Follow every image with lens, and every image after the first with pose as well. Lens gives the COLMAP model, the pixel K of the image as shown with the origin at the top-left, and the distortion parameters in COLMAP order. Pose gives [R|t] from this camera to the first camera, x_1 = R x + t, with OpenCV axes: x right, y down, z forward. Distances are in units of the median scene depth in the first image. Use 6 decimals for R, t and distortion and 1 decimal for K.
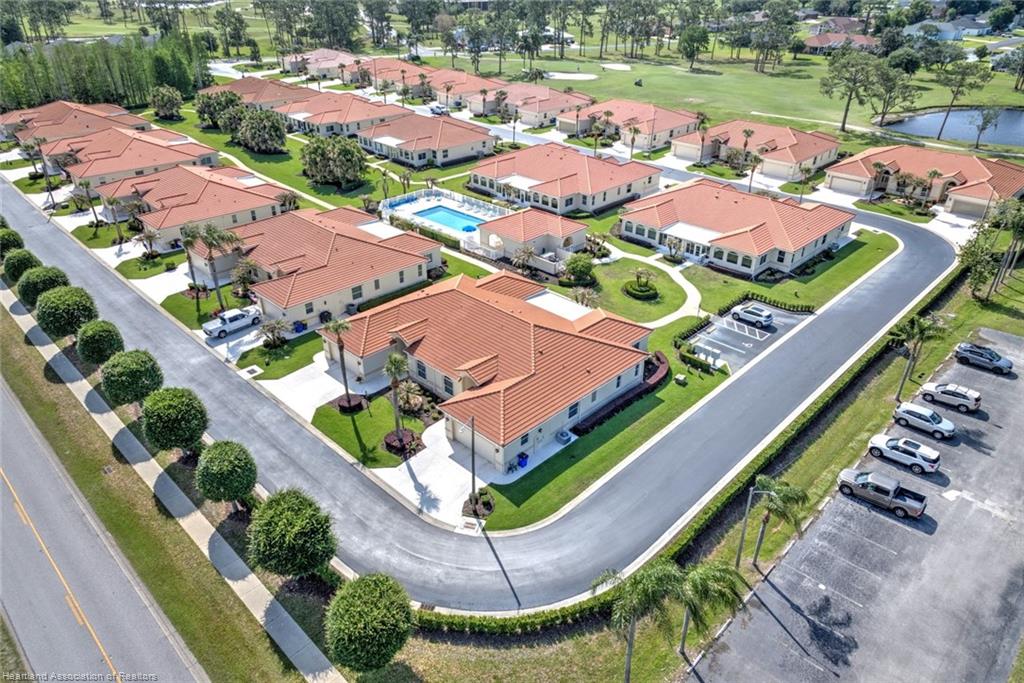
lens RADIAL K [[681.8, 0, 512.9], [0, 681.8, 340.8], [0, 0, 1]] dist [0.055989, -0.023748]
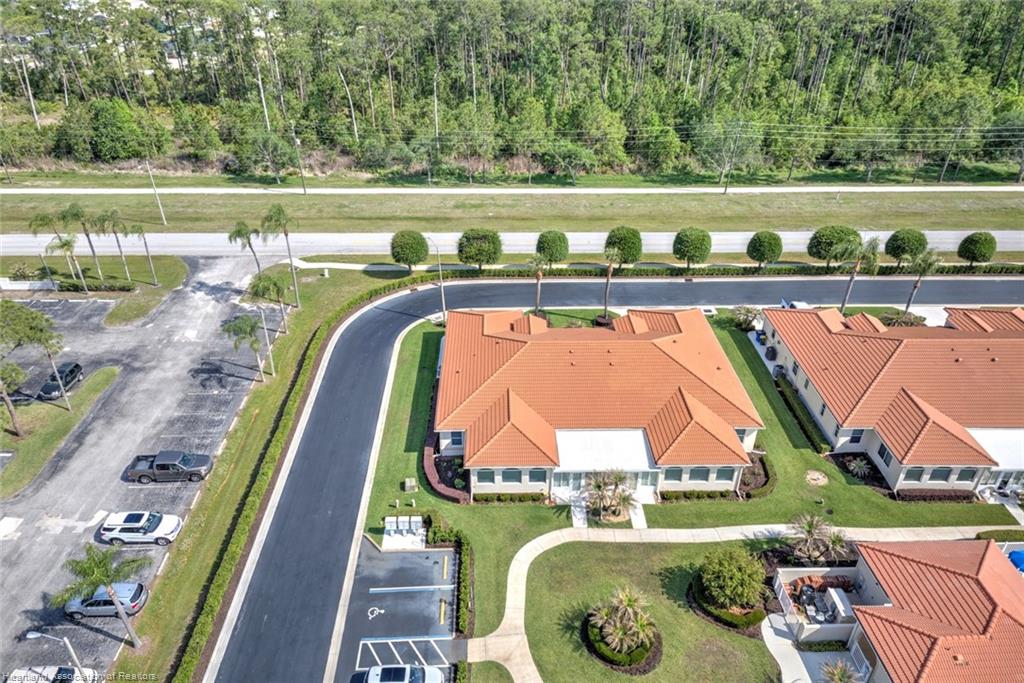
lens RADIAL K [[681.8, 0, 511.7], [0, 681.8, 342.2], [0, 0, 1]] dist [0.055989, -0.023748]
pose [[-0.695535, 0.368110, -0.617030, 0.456119], [-0.363848, 0.560070, 0.744269, -0.520189], [0.619553, 0.742170, -0.255612, 0.881458]]
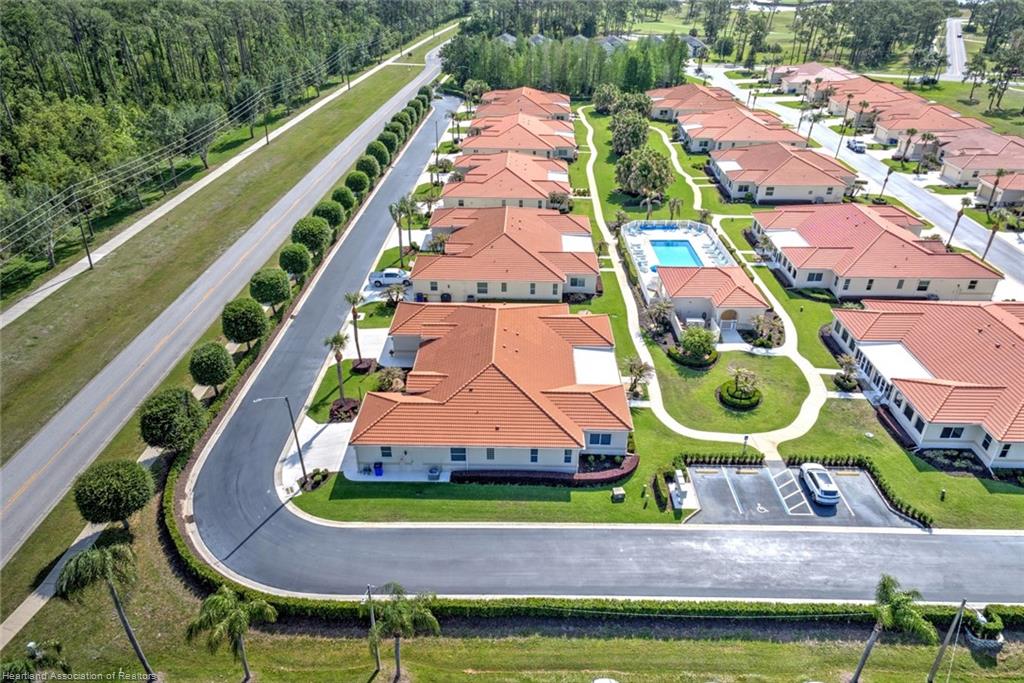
lens RADIAL K [[681.8, 0, 516.1], [0, 681.8, 342.1], [0, 0, 1]] dist [0.055989, -0.023748]
pose [[0.687730, 0.359430, -0.630743, 0.476817], [-0.357757, 0.923806, 0.136353, -0.142883], [0.631694, 0.131879, 0.763918, 0.189448]]
